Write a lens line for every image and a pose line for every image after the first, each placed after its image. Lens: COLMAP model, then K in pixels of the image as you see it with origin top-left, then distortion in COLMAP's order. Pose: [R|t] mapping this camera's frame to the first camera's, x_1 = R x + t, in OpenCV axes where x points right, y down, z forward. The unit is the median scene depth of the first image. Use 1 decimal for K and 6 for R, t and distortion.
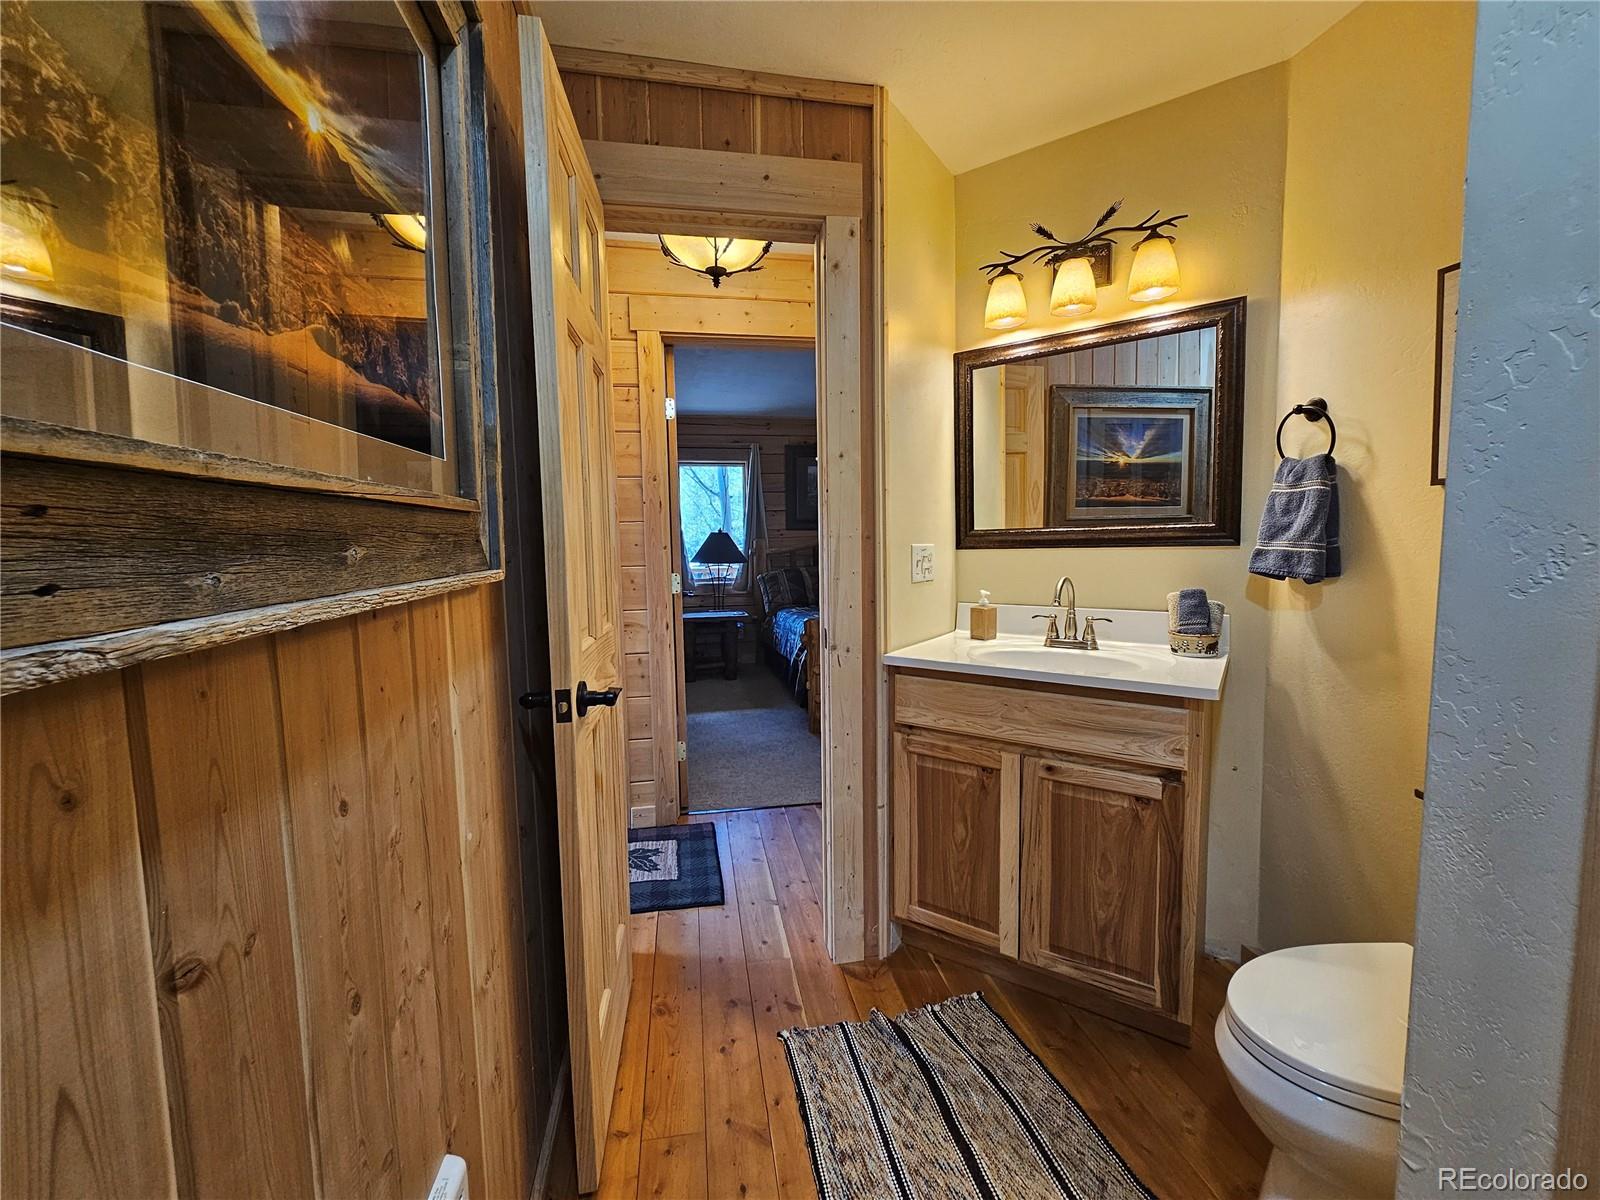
lens RADIAL K [[656.0, 0, 797.1], [0, 656.0, 593.0], [0, 0, 1]] dist [0.012892, -0.000007]
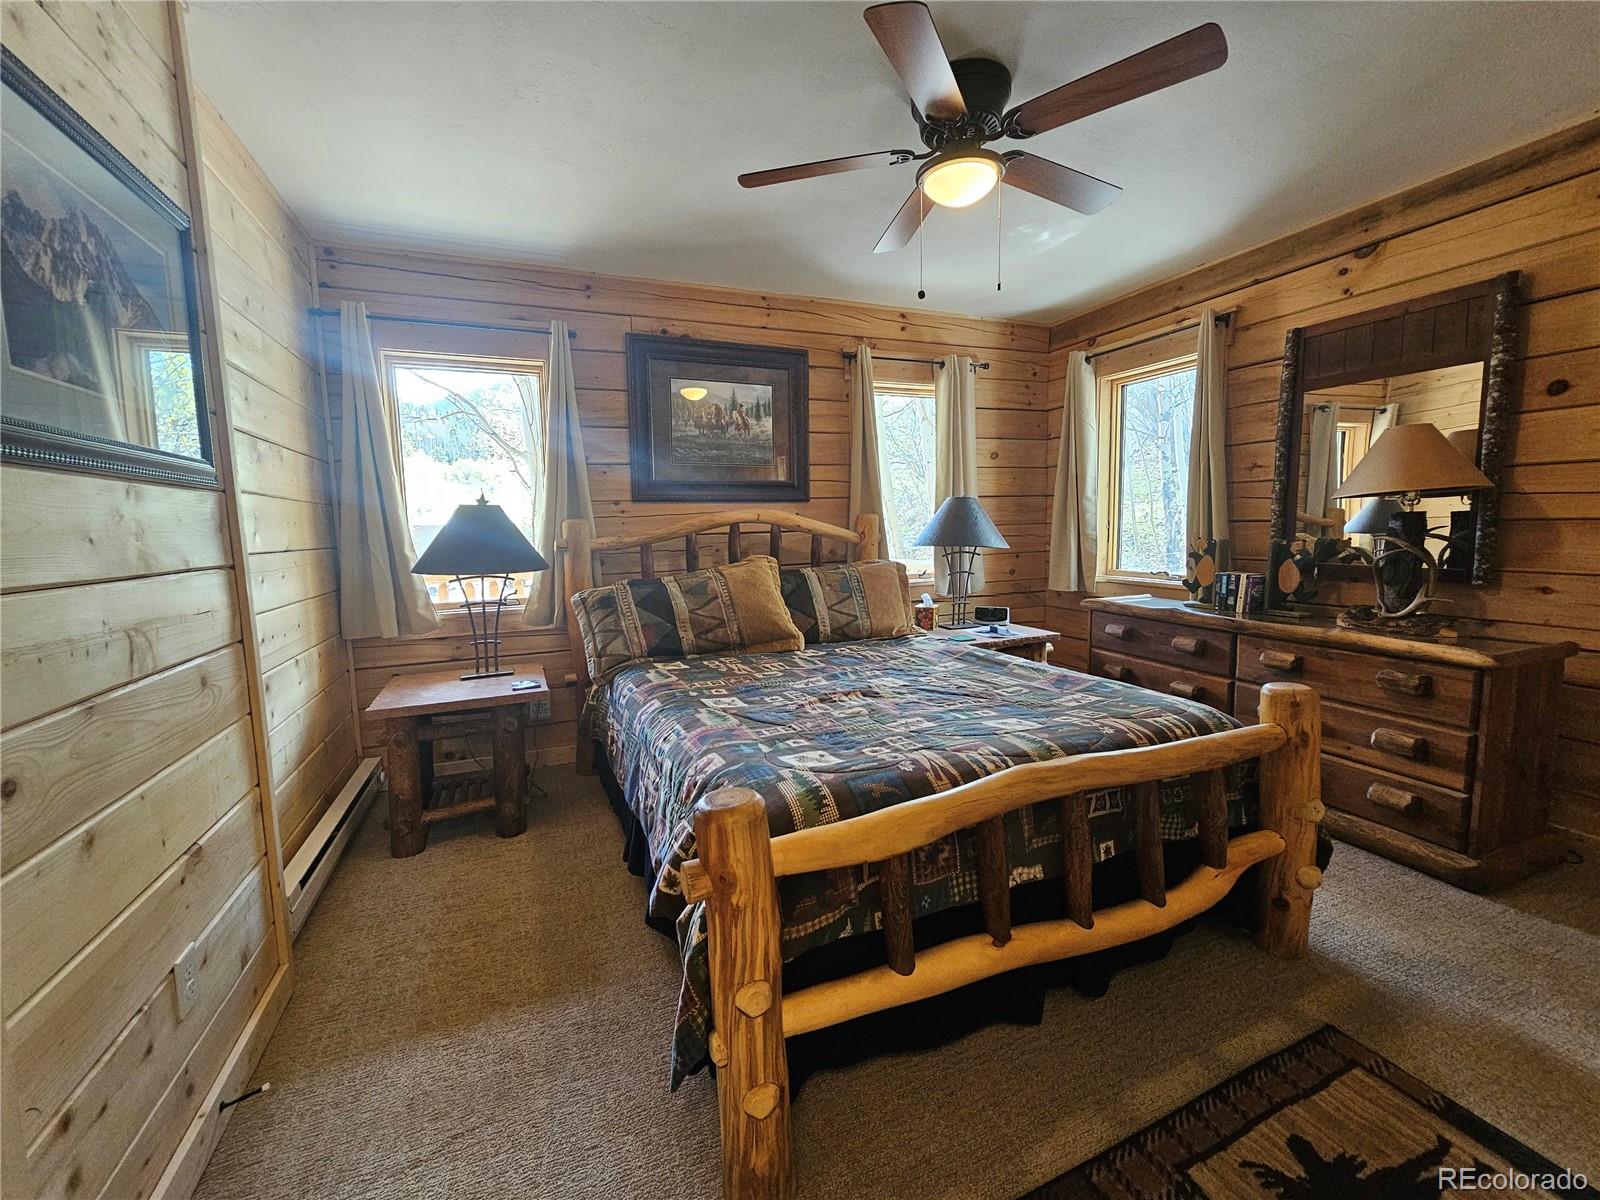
lens RADIAL K [[656.0, 0, 797.1], [0, 656.0, 593.0], [0, 0, 1]] dist [0.012892, -0.000007]
pose [[0.975877, -0.027278, 0.216612, -0.003408], [0.022845, 0.999476, 0.022944, -0.035935], [-0.217124, -0.017443, 0.975988, 0.486549]]
